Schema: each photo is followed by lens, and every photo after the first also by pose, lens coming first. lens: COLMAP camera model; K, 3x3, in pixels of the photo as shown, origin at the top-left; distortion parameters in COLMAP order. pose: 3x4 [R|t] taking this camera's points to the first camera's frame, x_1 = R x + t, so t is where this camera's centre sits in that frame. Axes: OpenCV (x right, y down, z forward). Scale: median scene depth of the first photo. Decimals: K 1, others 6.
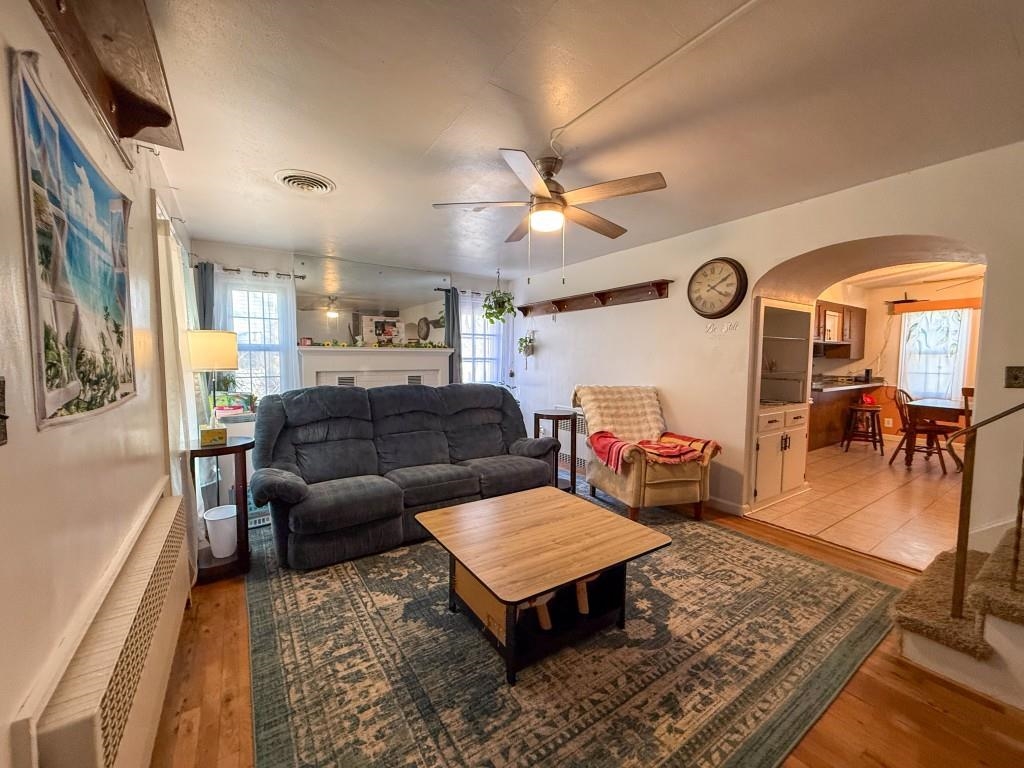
lens RADIAL K [[408.1, 0, 510.8], [0, 408.1, 385.9], [0, 0, 1]] dist [0.000295, 0.000498]
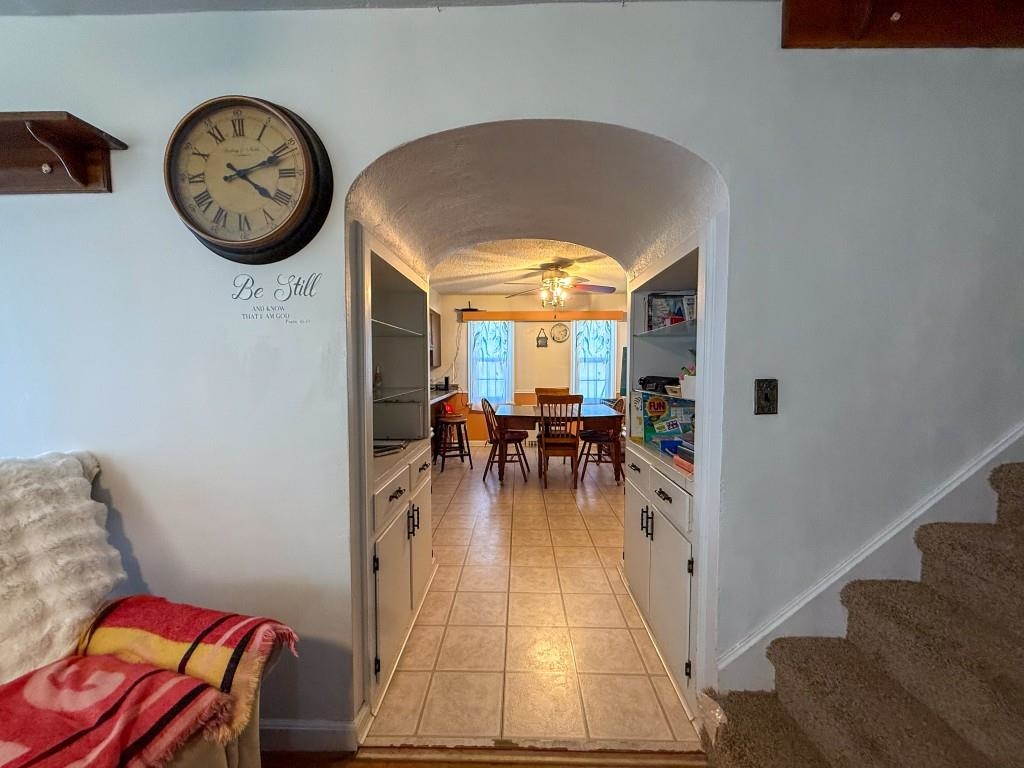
lens RADIAL K [[408.1, 0, 511.0], [0, 408.1, 384.7], [0, 0, 1]] dist [0.000295, 0.000498]
pose [[0.576712, -0.042636, 0.815834, 0.317718], [0.059942, 0.998154, 0.009790, -0.041103], [-0.814746, 0.043257, 0.578203, 0.582960]]
